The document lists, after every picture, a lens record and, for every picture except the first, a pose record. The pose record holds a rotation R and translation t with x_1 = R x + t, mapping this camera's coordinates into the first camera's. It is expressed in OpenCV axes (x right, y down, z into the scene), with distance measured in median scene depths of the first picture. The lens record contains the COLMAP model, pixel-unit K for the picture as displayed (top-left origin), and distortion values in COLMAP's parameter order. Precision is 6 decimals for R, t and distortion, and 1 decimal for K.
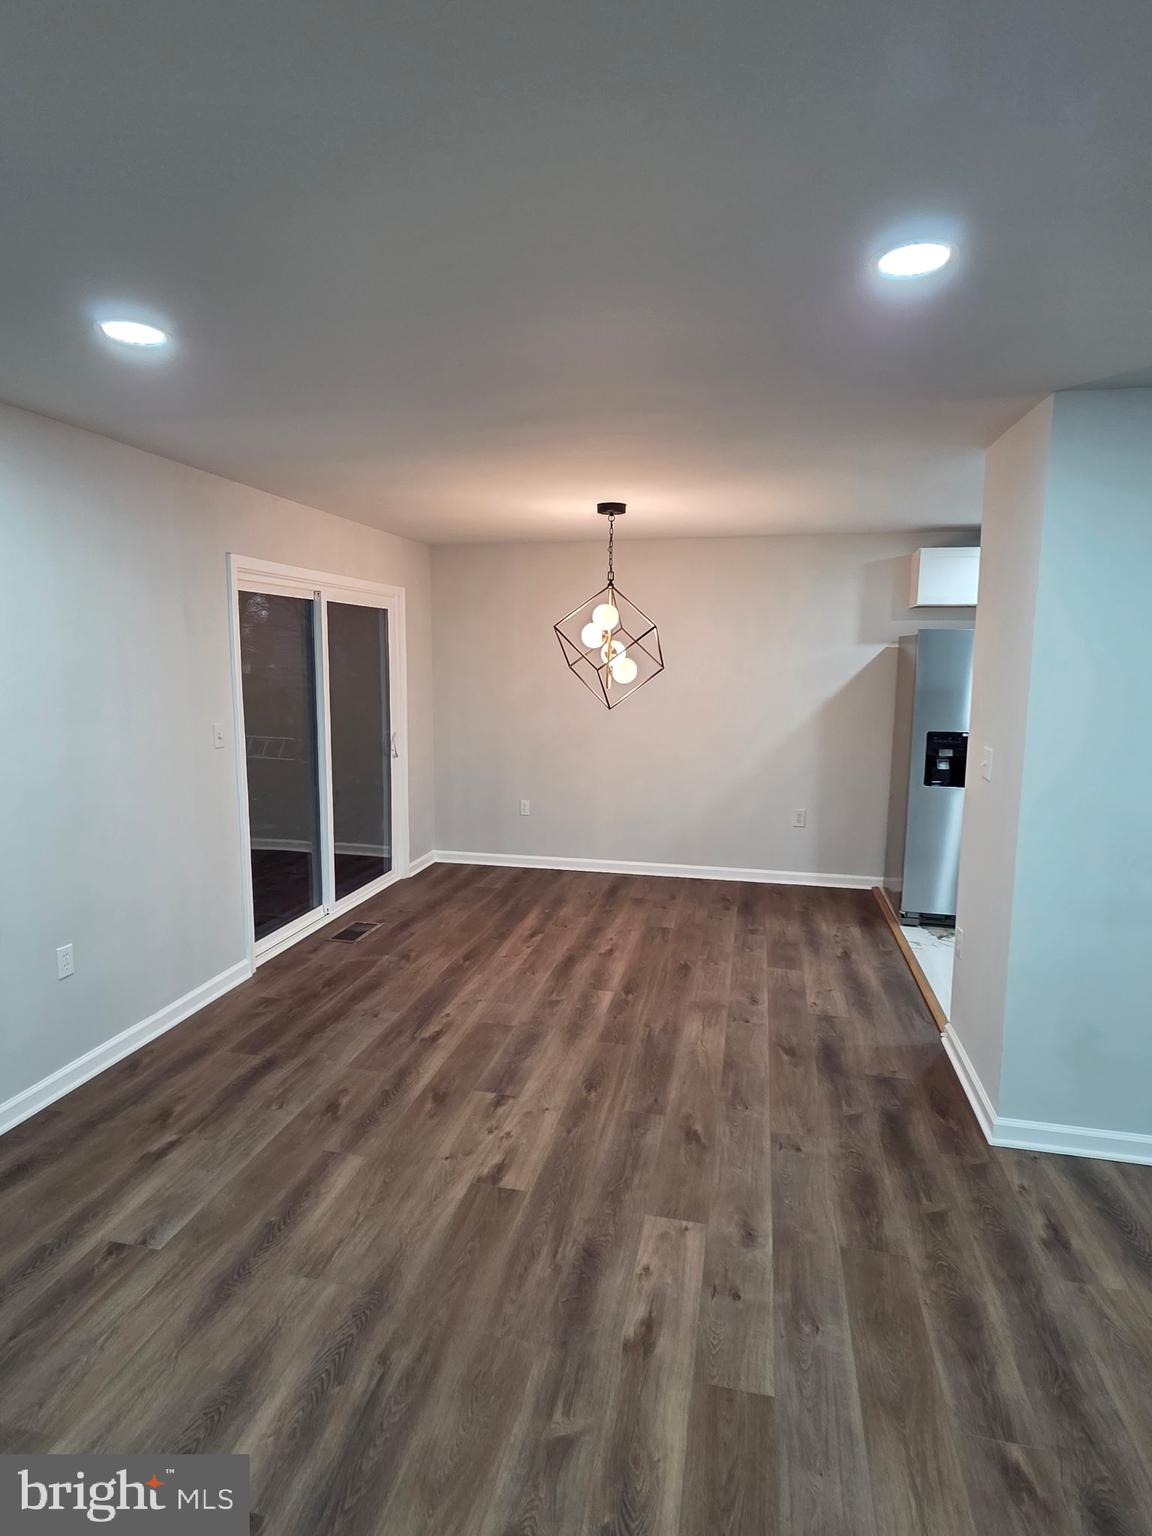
lens RADIAL K [[807.8, 0, 575.5], [0, 807.8, 759.2], [0, 0, 1]] dist [0.001944, 0.002442]
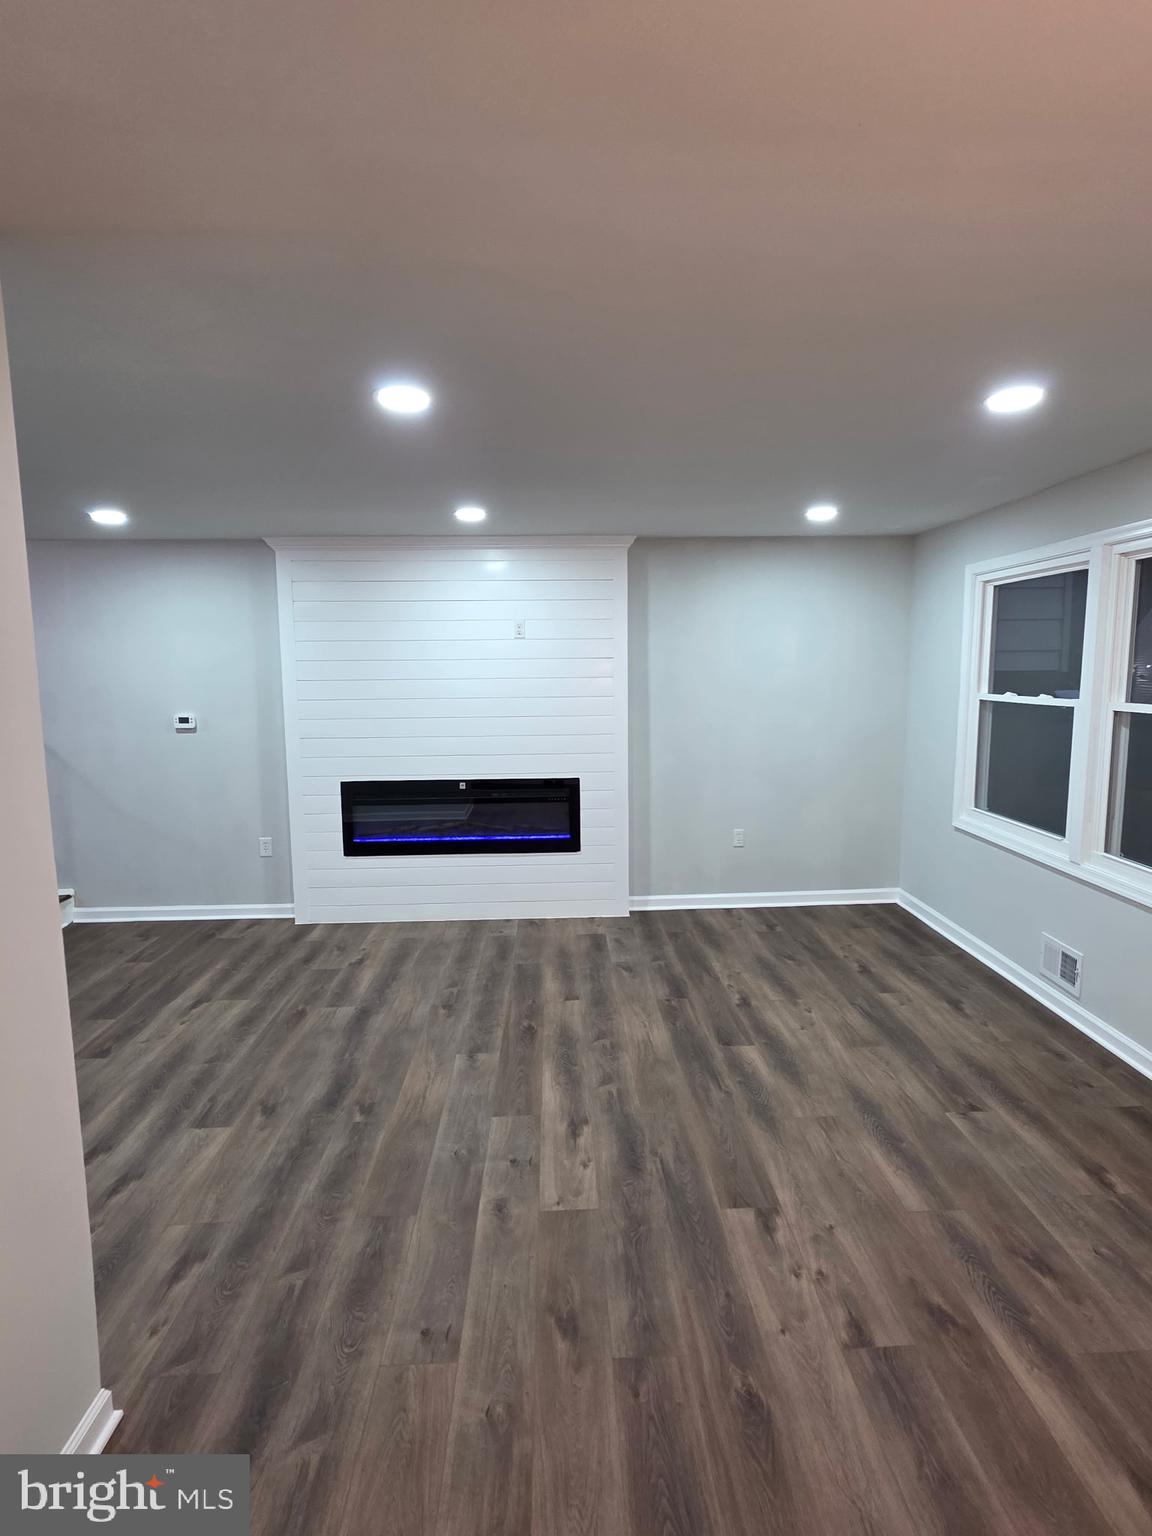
lens RADIAL K [[807.8, 0, 578.7], [0, 807.8, 768.6], [0, 0, 1]] dist [0.001944, 0.002442]
pose [[-0.967275, 0.034801, -0.251334, 0.358054], [-0.028864, 0.969027, 0.245262, -0.232681], [0.252085, 0.244491, -0.936311, 1.861786]]
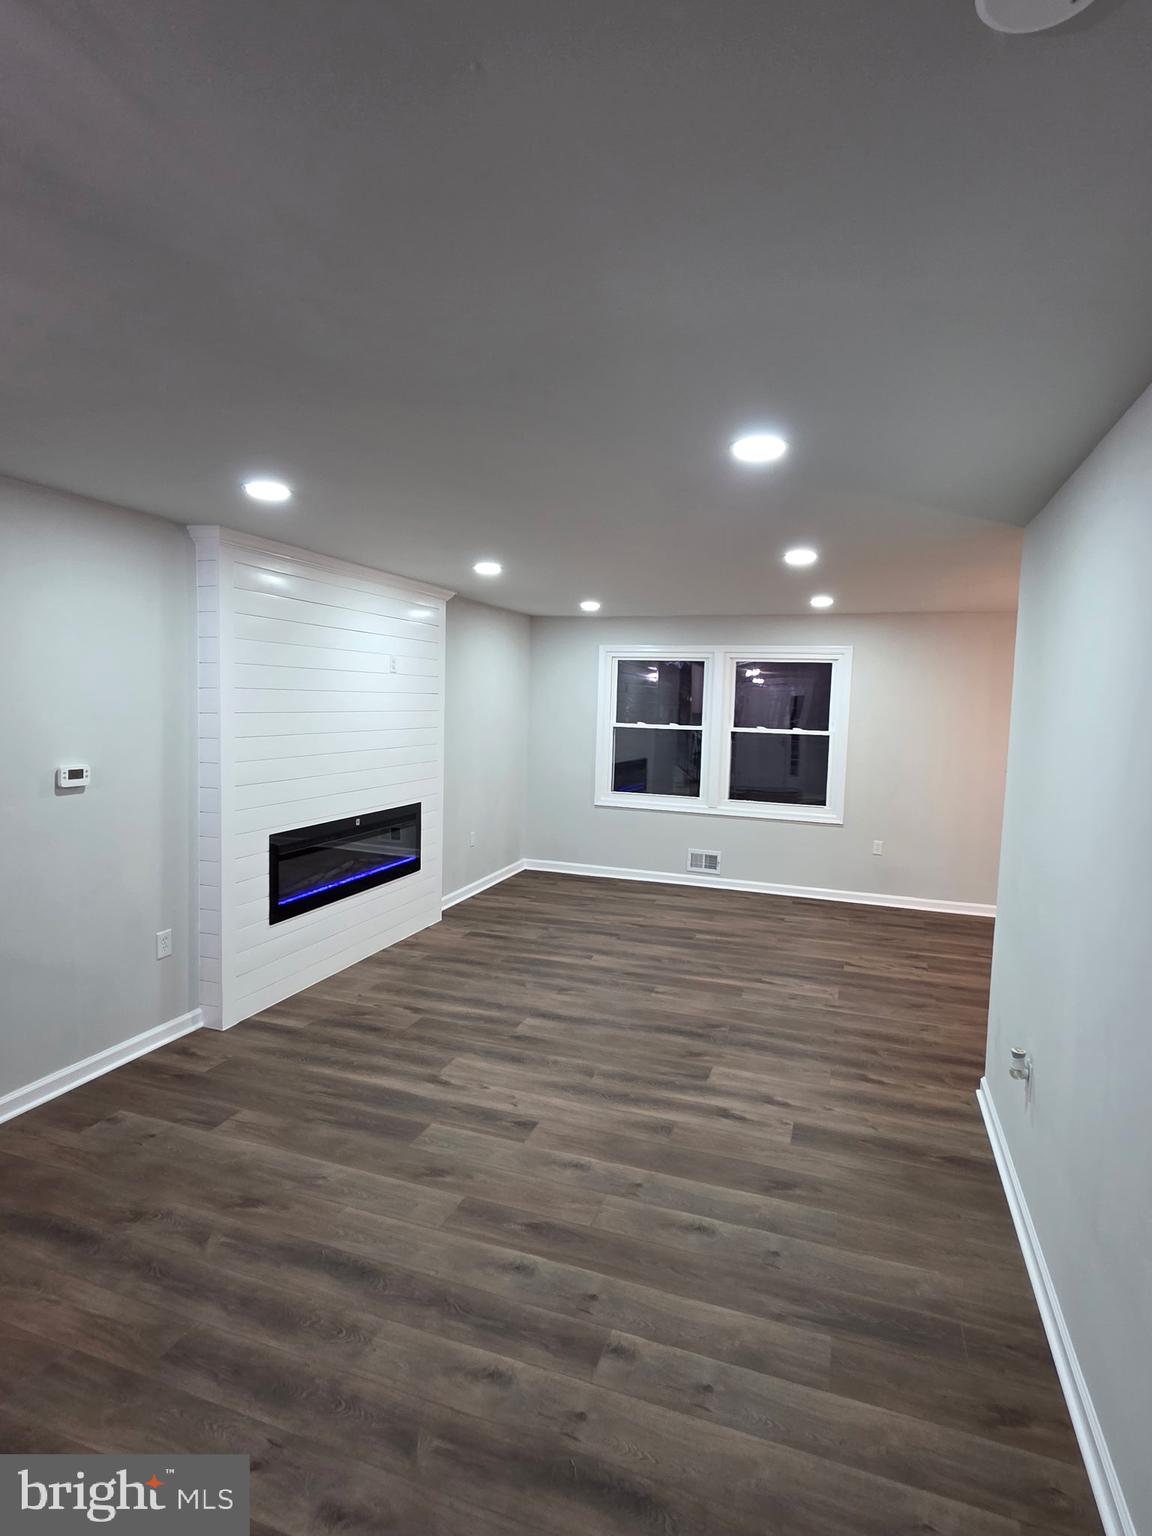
lens RADIAL K [[807.8, 0, 600.1], [0, 807.8, 760.1], [0, 0, 1]] dist [0.001944, 0.002442]
pose [[-0.101121, 0.066804, -0.992629, 2.153812], [-0.154279, 0.984620, 0.081982, -0.070946], [0.982839, 0.161431, -0.089260, 0.517421]]
